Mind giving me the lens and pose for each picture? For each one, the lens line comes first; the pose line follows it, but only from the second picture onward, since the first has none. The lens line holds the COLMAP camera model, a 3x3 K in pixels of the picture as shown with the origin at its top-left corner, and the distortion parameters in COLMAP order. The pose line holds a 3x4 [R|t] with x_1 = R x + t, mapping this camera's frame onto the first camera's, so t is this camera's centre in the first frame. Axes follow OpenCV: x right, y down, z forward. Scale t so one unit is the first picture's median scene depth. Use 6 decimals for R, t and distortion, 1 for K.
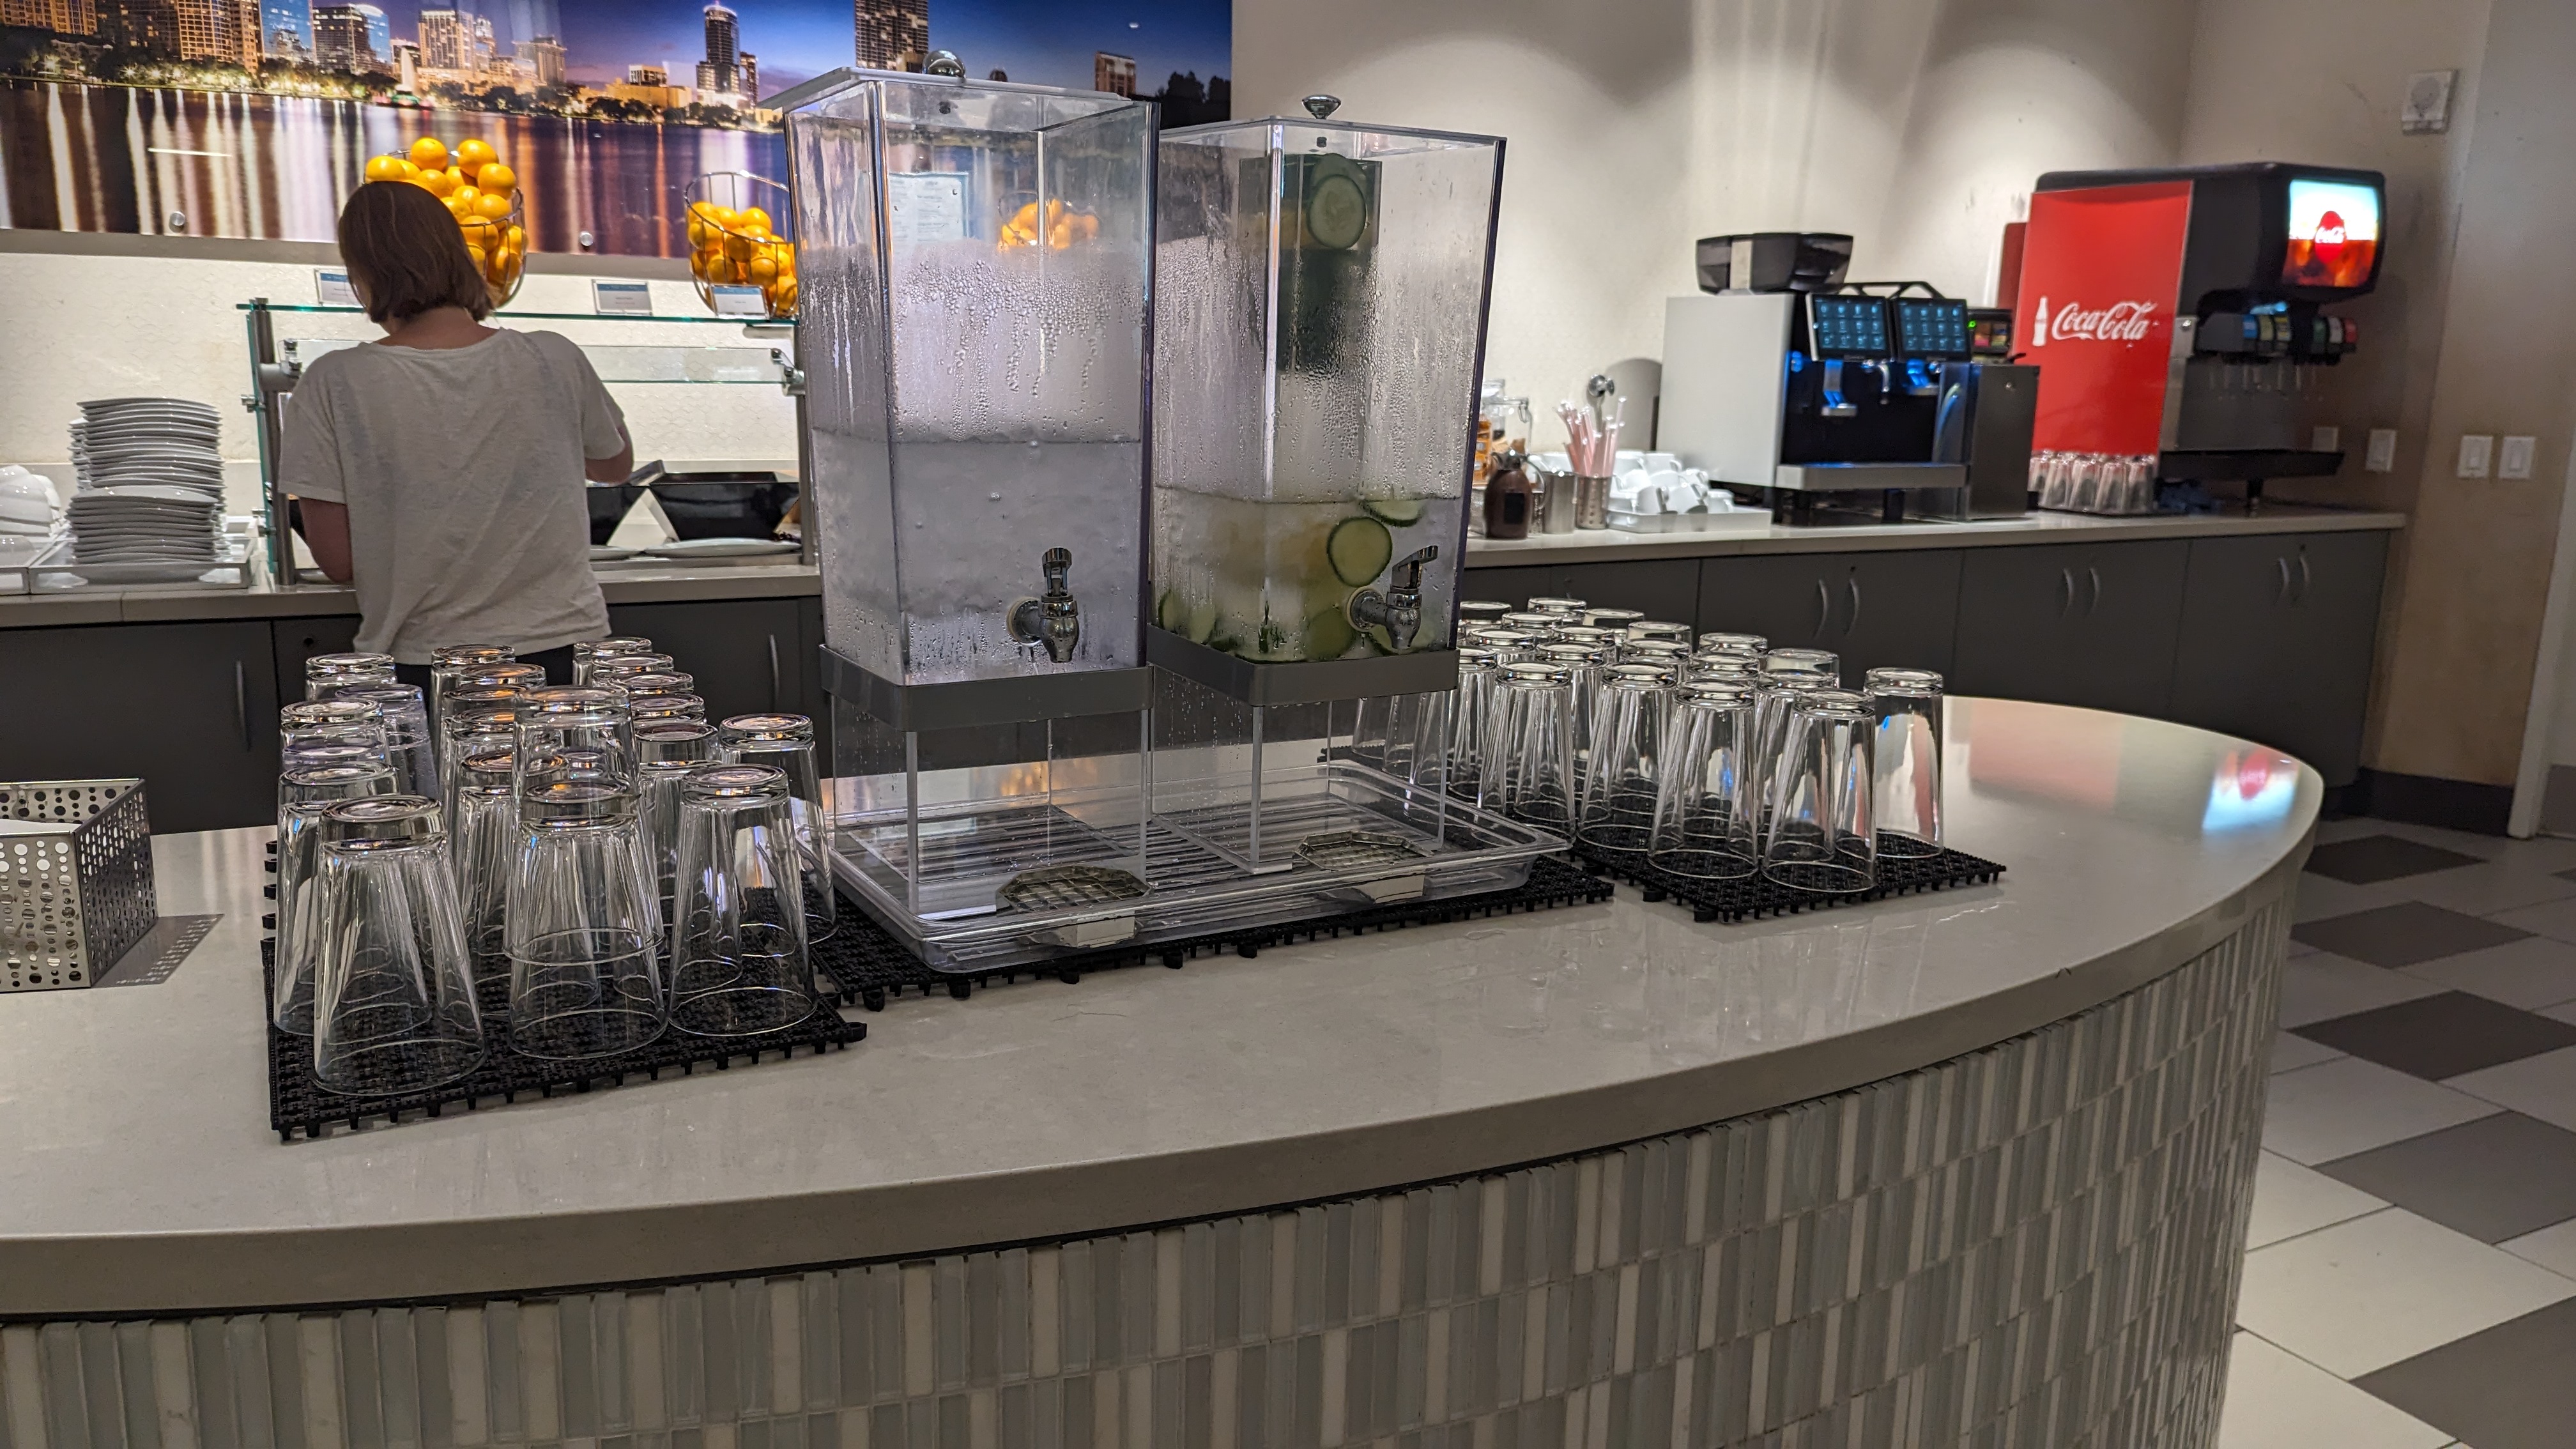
lens RADIAL K [[1822.8, 0, 1288.0], [0, 1822.8, 724.5], [0, 0, 1]] dist [0.001118, 0.004314]
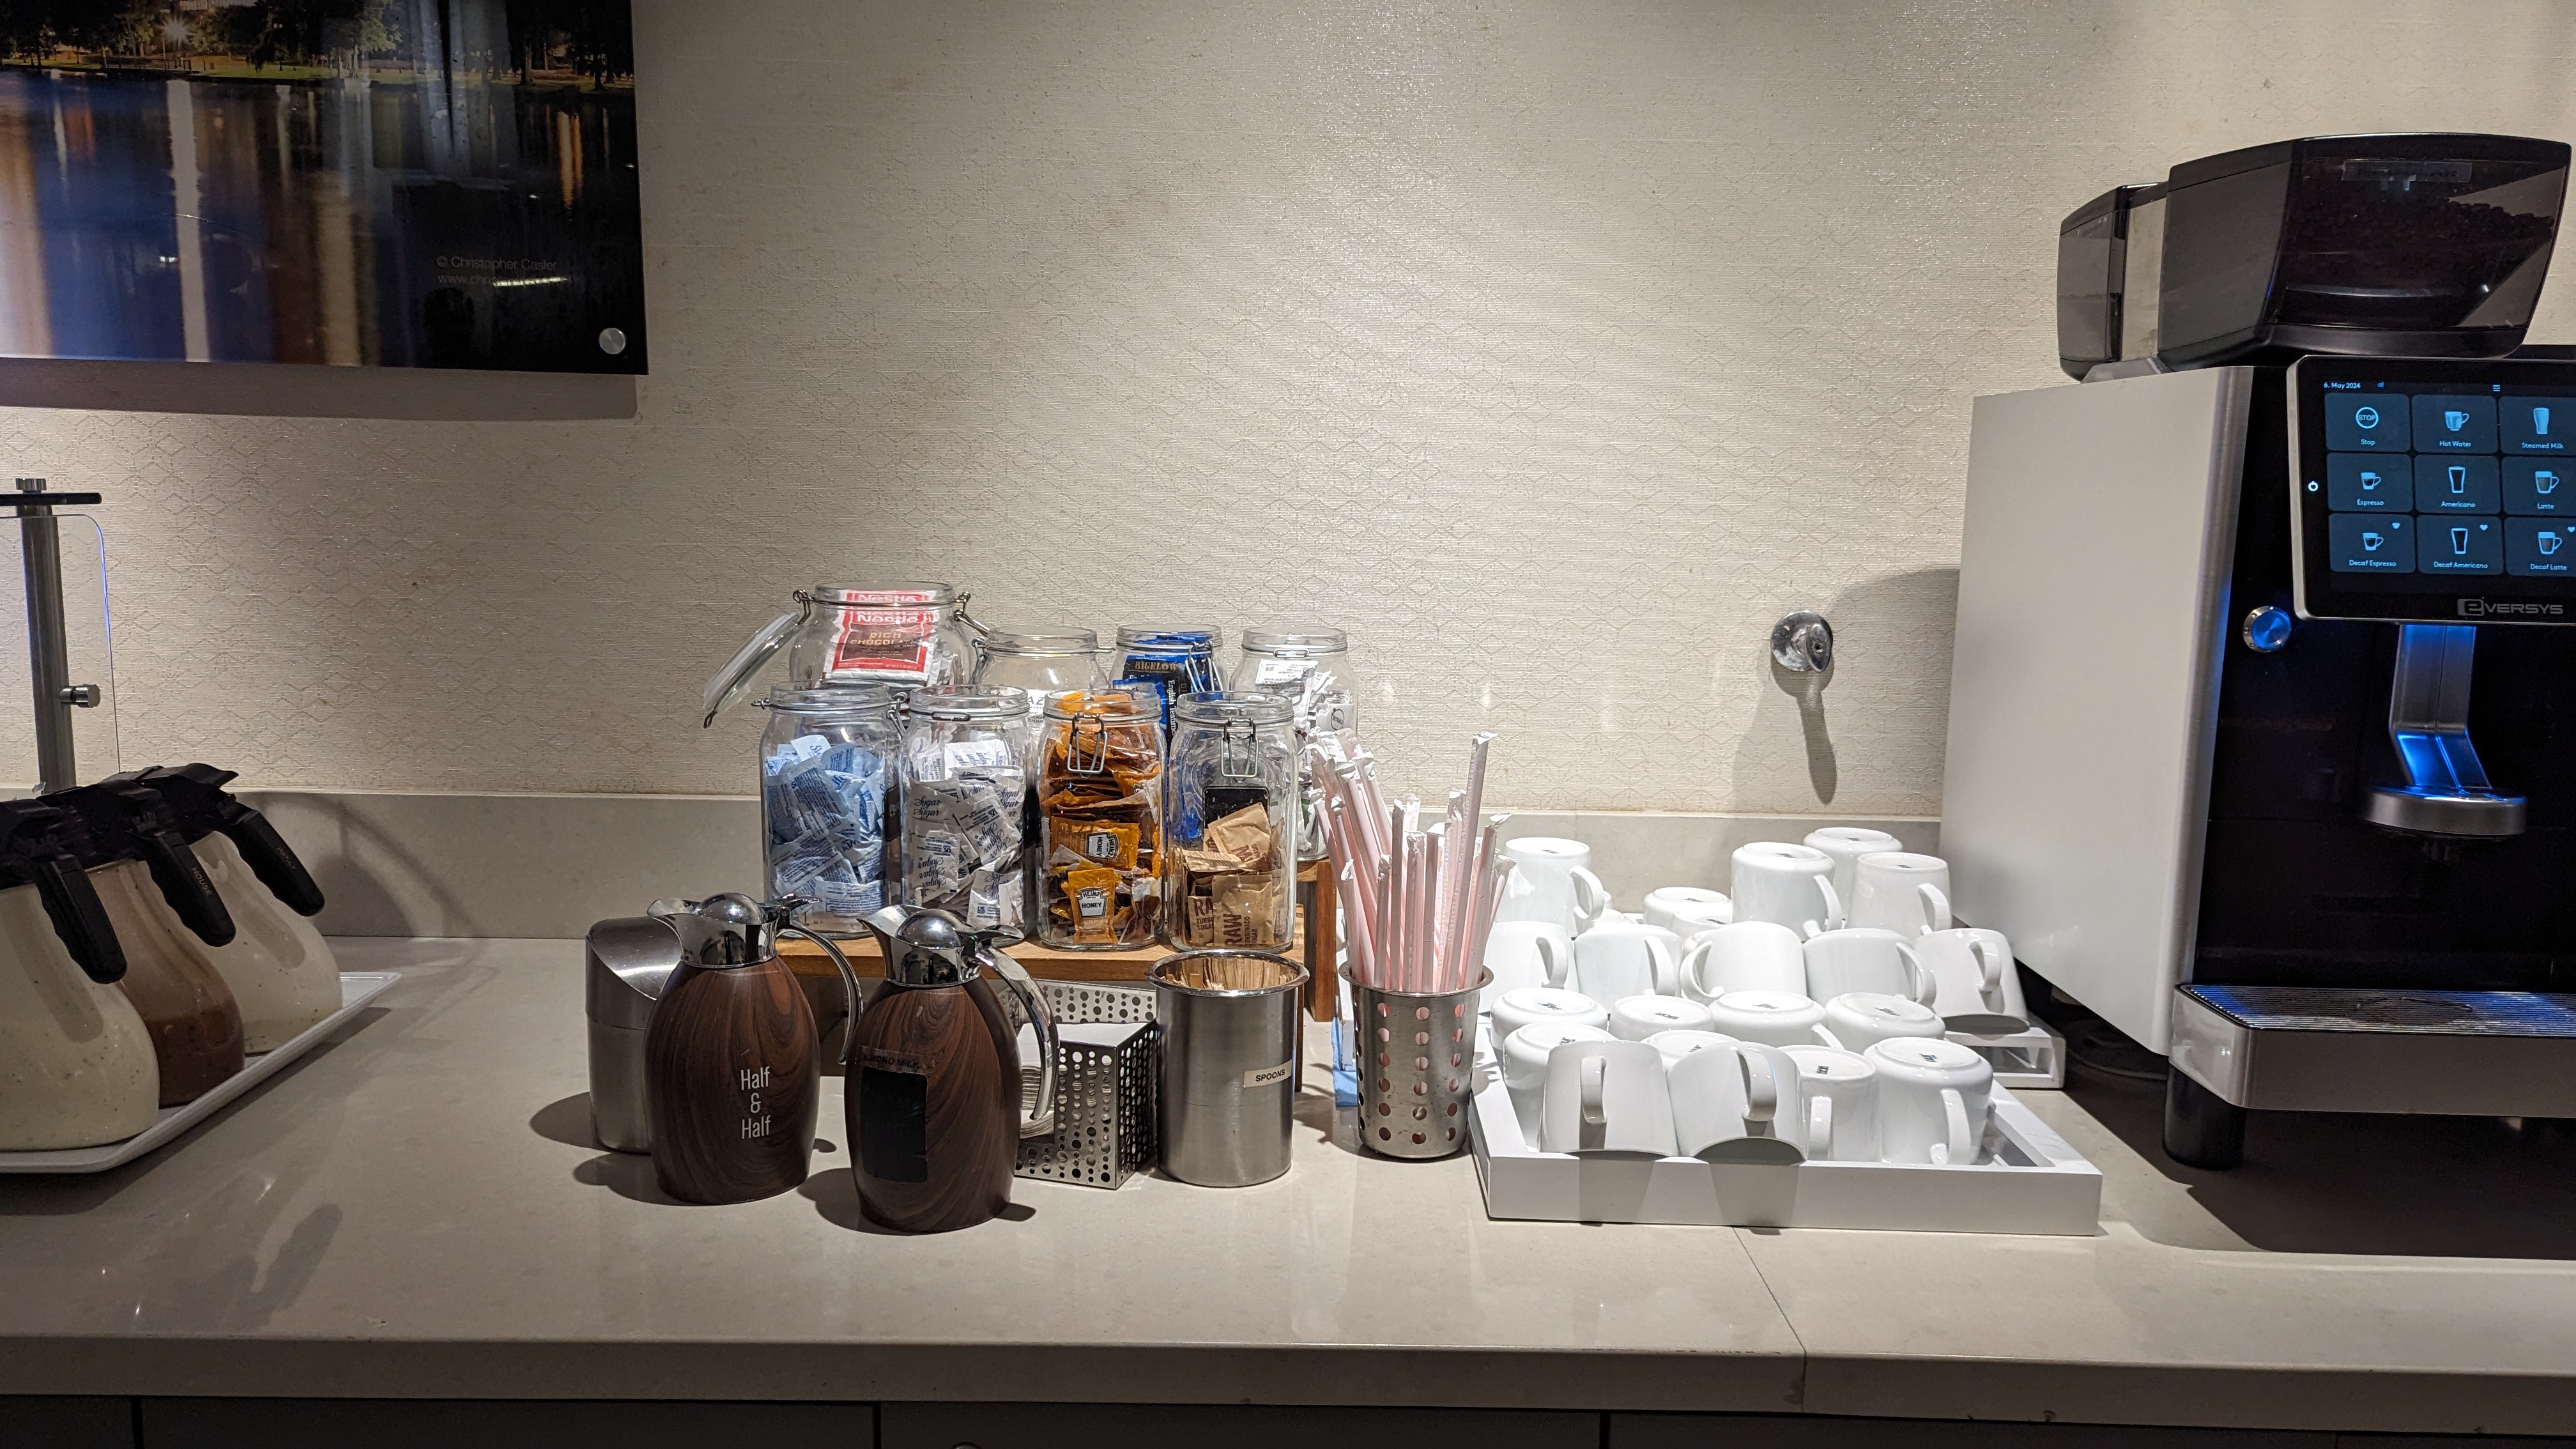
lens RADIAL K [[1822.8, 0, 1288.0], [0, 1822.8, 724.5], [0, 0, 1]] dist [0.001118, 0.004314]
pose [[0.888728, 0.064505, -0.453875, 0.325393], [-0.097927, 0.993912, -0.050495, -0.184894], [0.447854, 0.089323, 0.889634, 0.830740]]
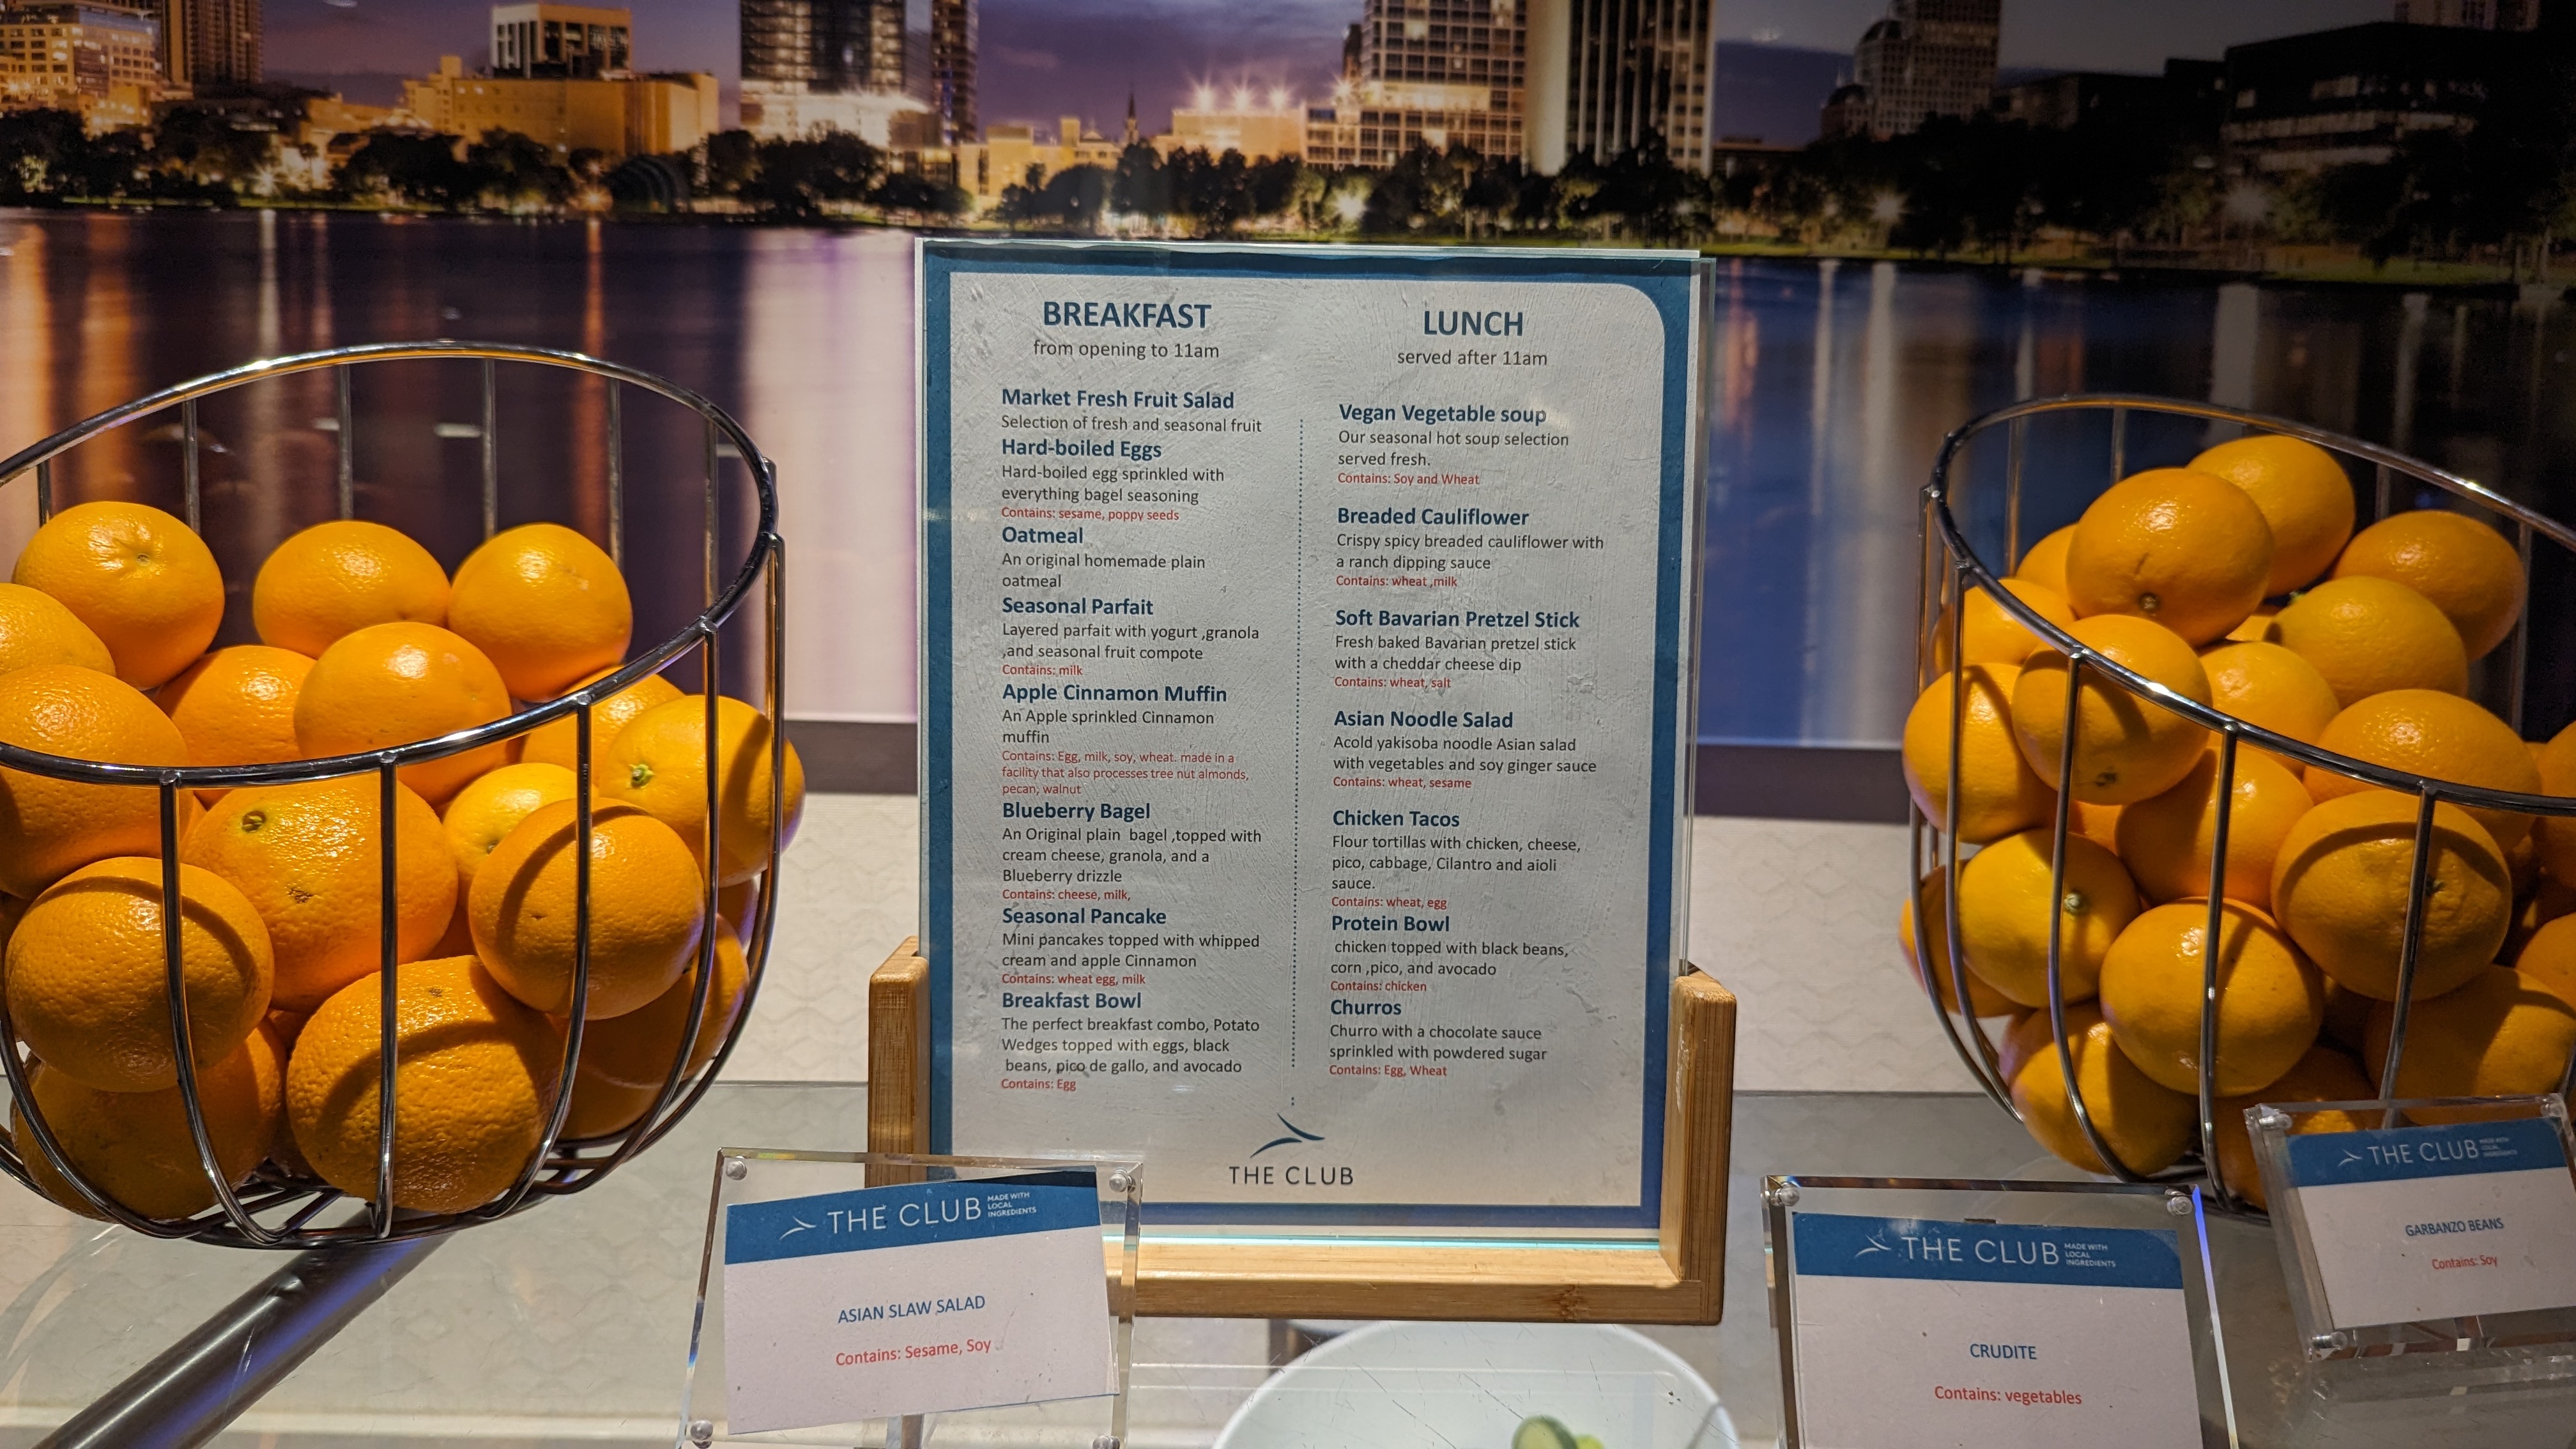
lens RADIAL K [[1724.0, 0, 1288.0], [0, 1724.0, 724.5], [0, 0, 1]] dist [0.001718, -0.003718]
pose [[0.891014, 0.033033, -0.452772, -0.138317], [-0.095155, 0.988784, -0.115118, -0.234602], [0.443891, 0.145655, 0.884164, 0.823562]]
